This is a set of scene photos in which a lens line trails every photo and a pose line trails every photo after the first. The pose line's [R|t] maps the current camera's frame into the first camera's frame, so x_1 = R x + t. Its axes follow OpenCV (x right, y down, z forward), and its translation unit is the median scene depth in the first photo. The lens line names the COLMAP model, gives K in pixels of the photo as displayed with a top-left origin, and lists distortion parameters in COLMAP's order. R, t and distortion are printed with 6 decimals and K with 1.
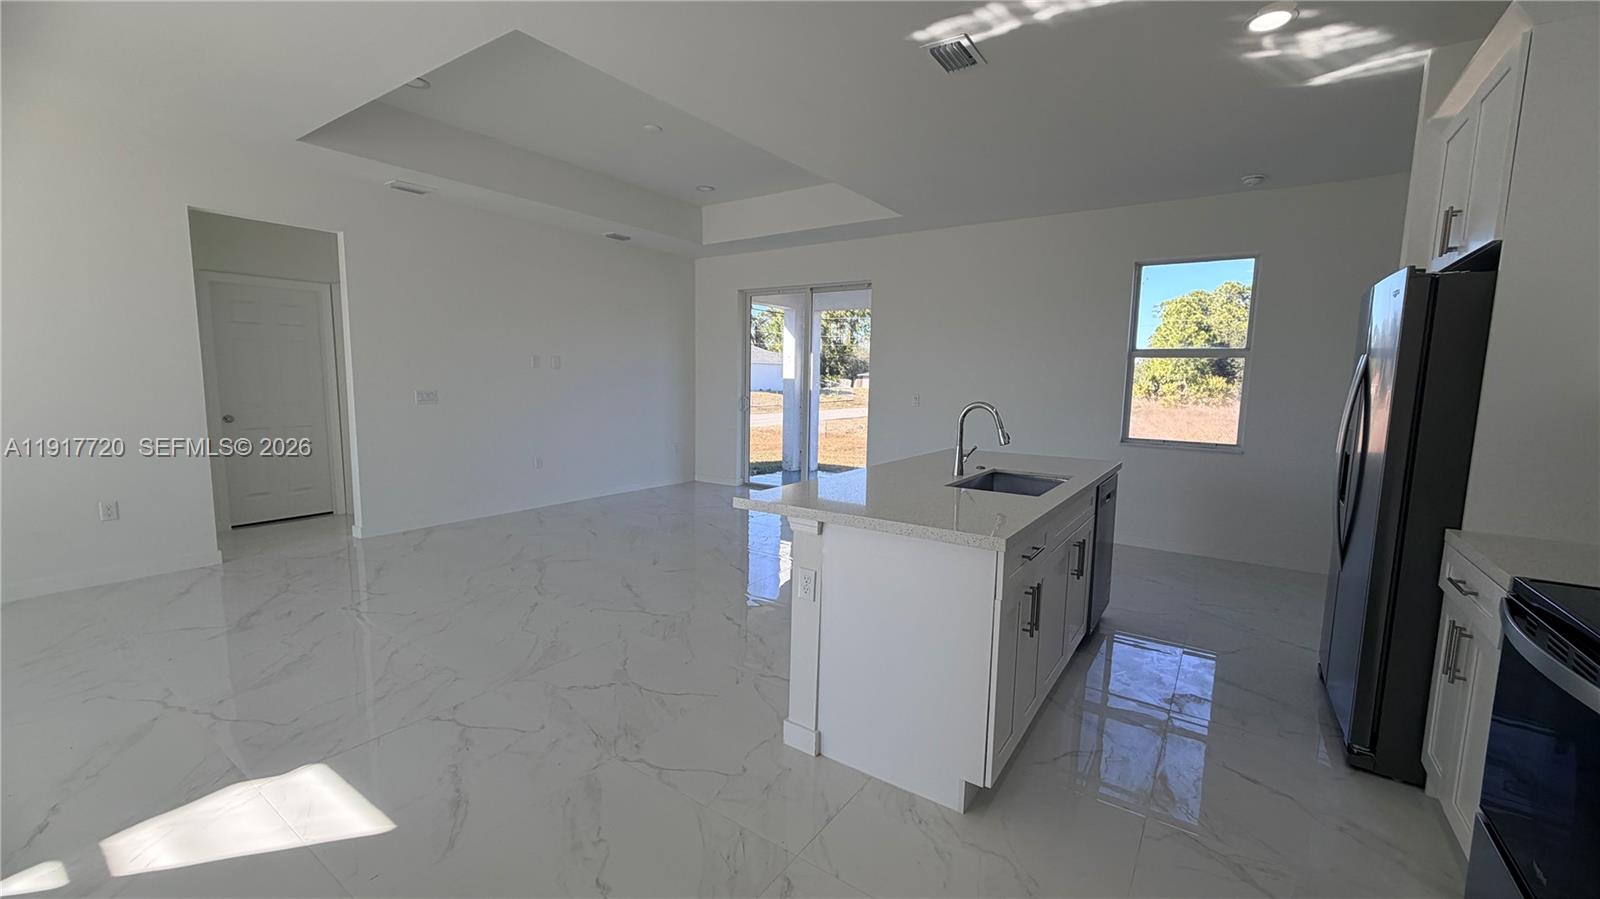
lens RADIAL K [[634.7, 0, 798.7], [0, 634.7, 445.1], [0, 0, 1]] dist [-0.001126, 0.000335]
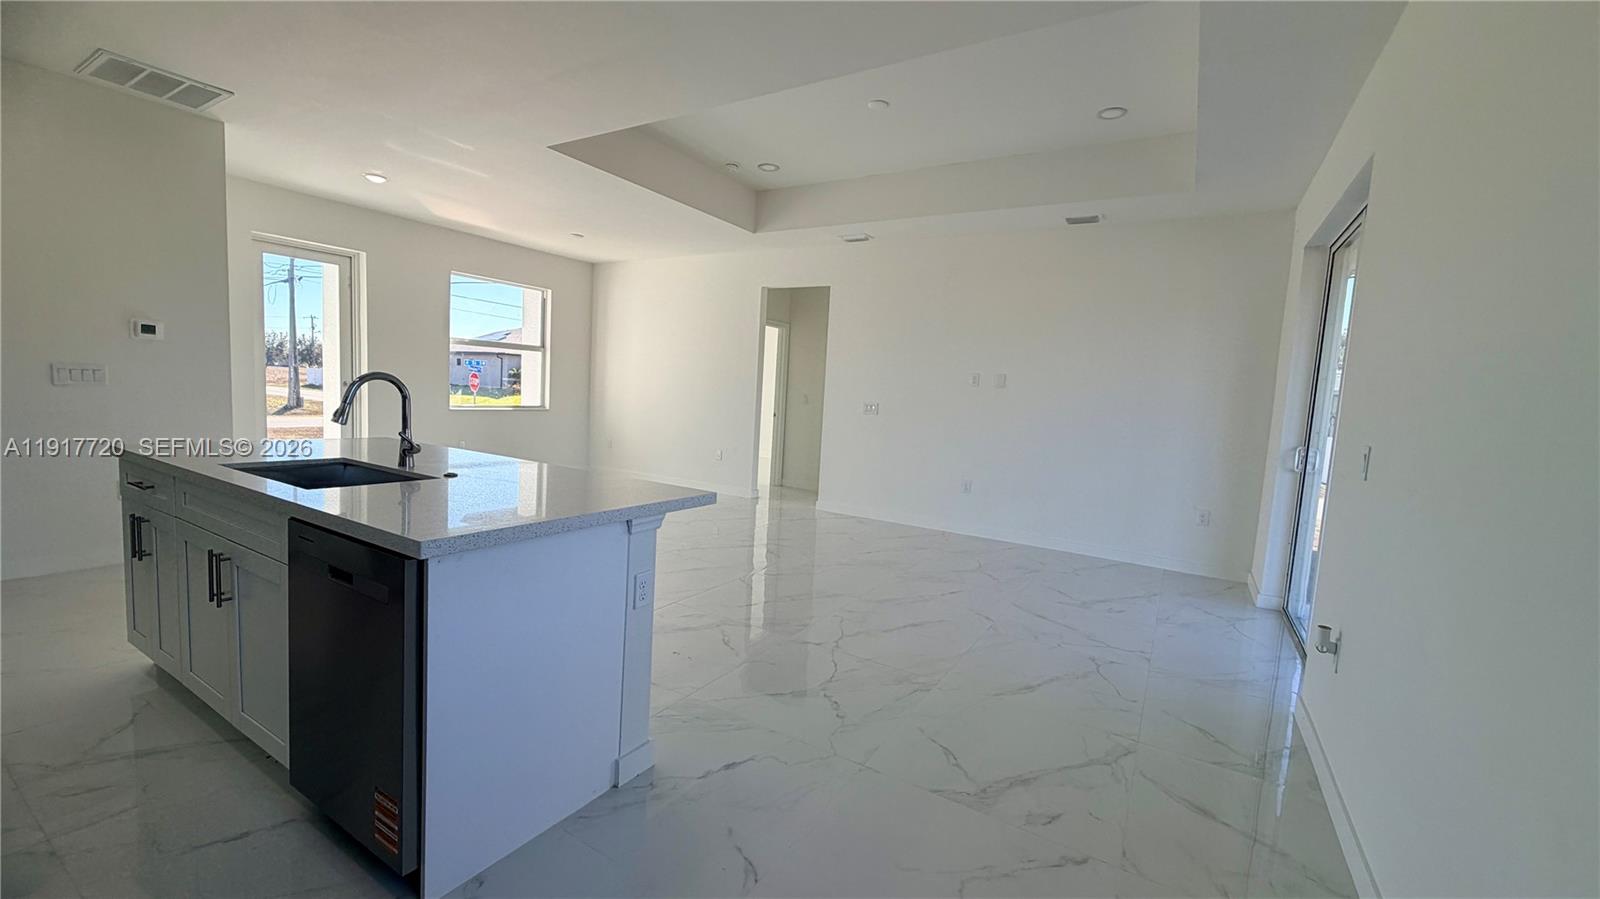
lens RADIAL K [[634.7, 0, 796.7], [0, 634.7, 450.2], [0, 0, 1]] dist [-0.001126, 0.000335]
pose [[0.053093, 0.082299, -0.995192, 0.990185], [-0.163147, 0.983922, 0.072663, -0.103360], [0.985172, 0.158505, 0.065666, 1.314395]]
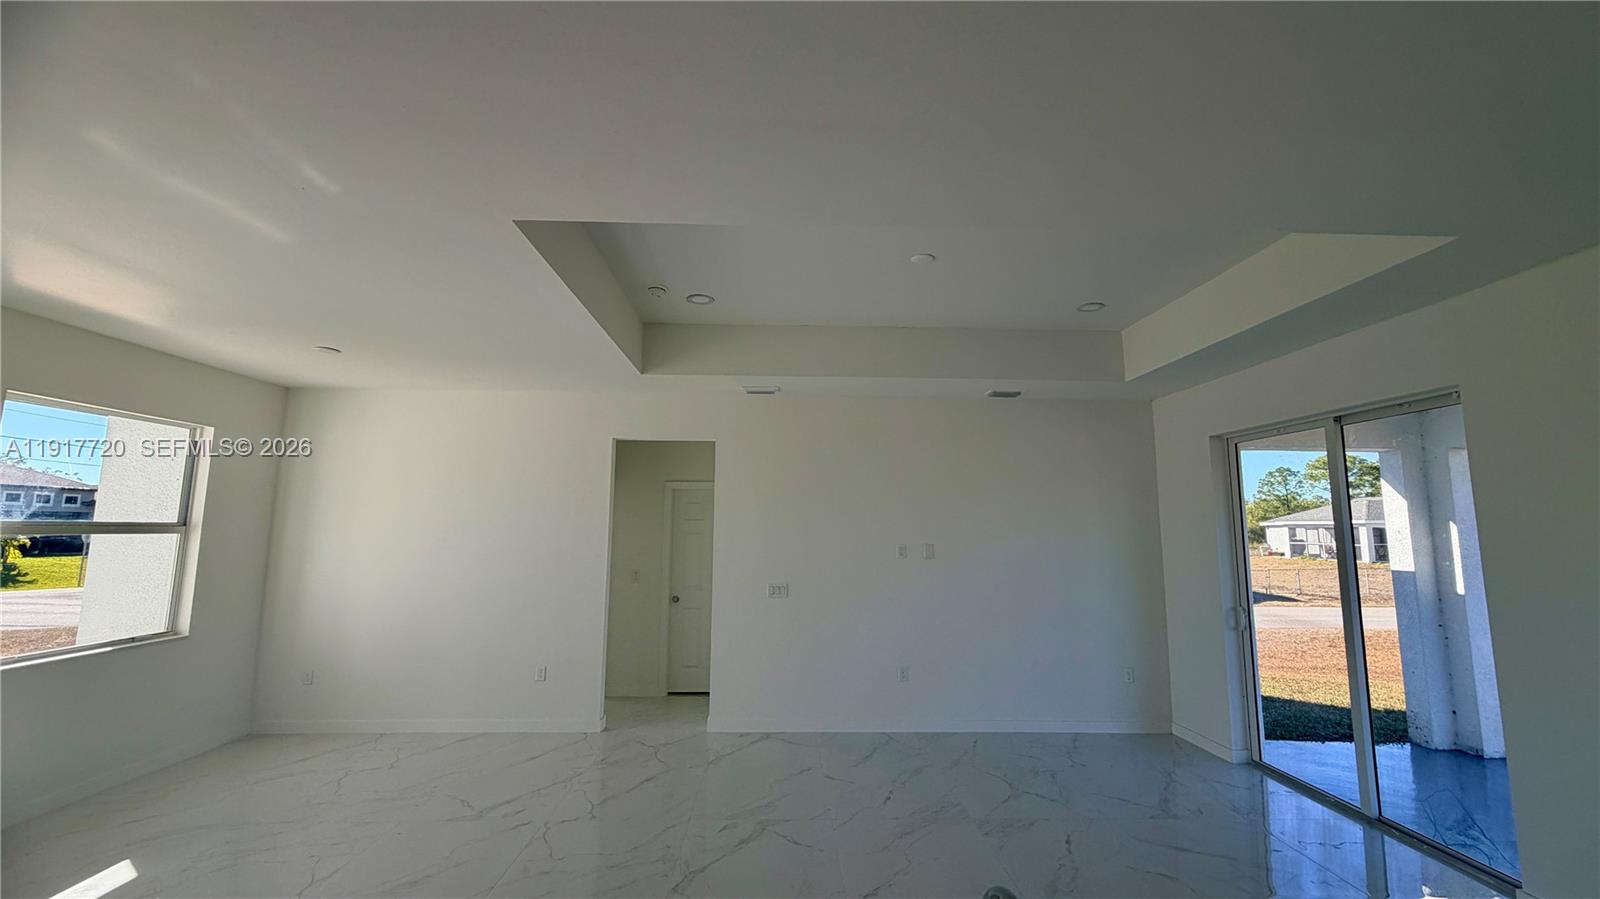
lens RADIAL K [[634.7, 0, 795.3], [0, 634.7, 447.8], [0, 0, 1]] dist [-0.001126, 0.000335]
pose [[0.590575, -0.114641, -0.798798, 0.386873], [-0.085978, 0.975285, -0.203535, -0.153601], [0.802389, 0.188882, 0.566123, 0.703007]]
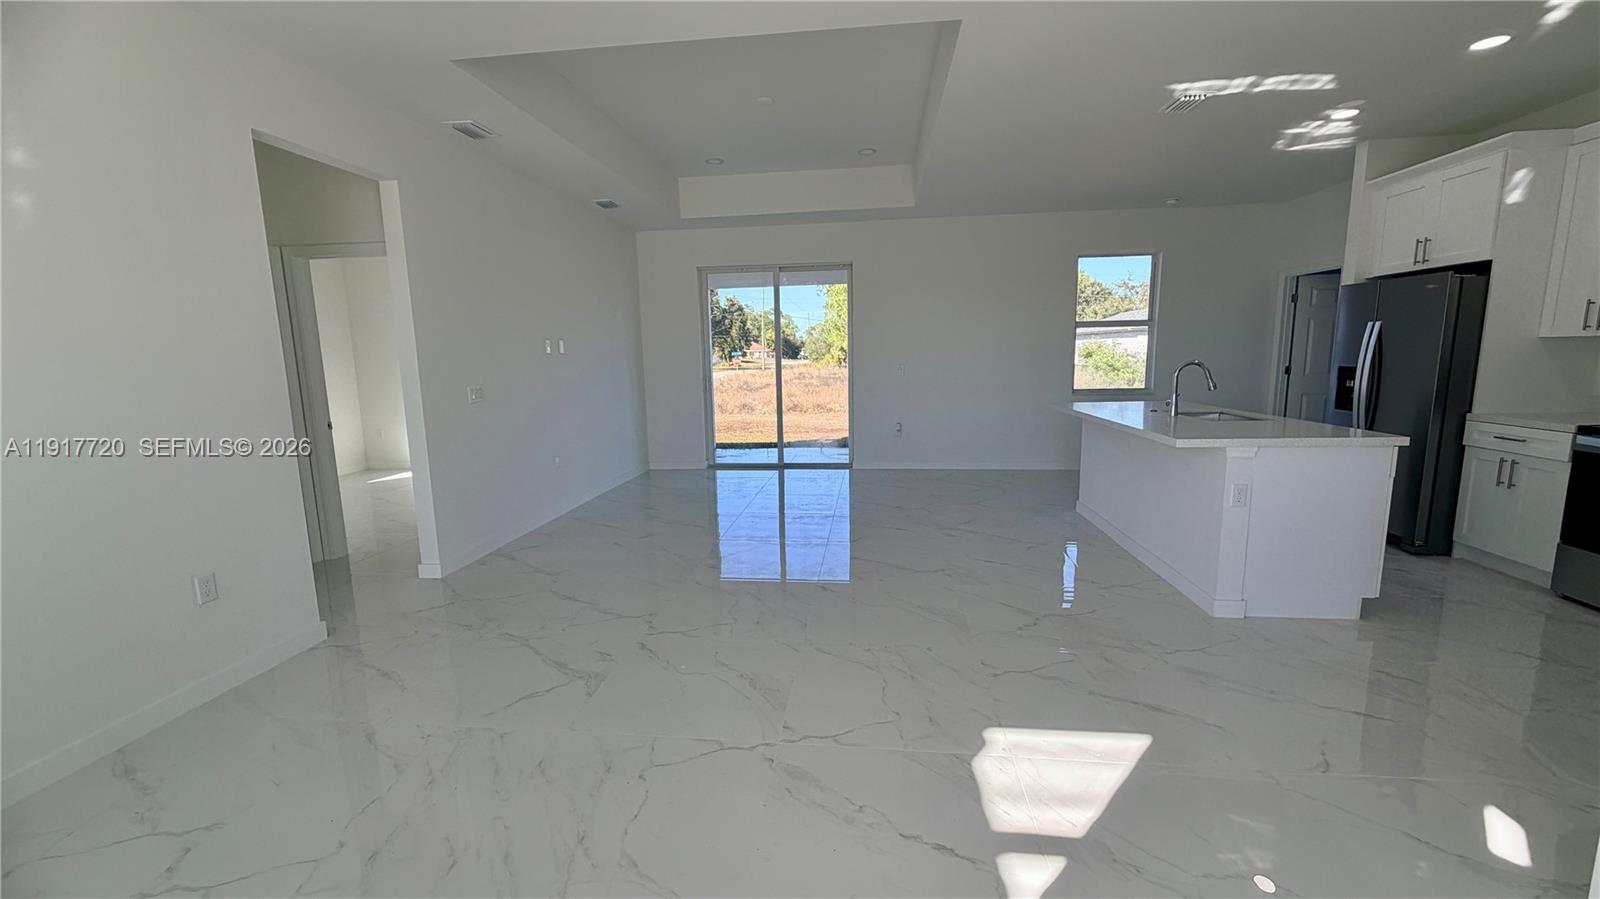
lens RADIAL K [[634.7, 0, 796.7], [0, 634.7, 445.4], [0, 0, 1]] dist [-0.001126, 0.000335]
pose [[0.884780, -0.103051, 0.454471, -0.991254], [0.087498, 0.994635, 0.055189, -0.031608], [-0.457720, -0.009065, 0.889050, 0.153749]]
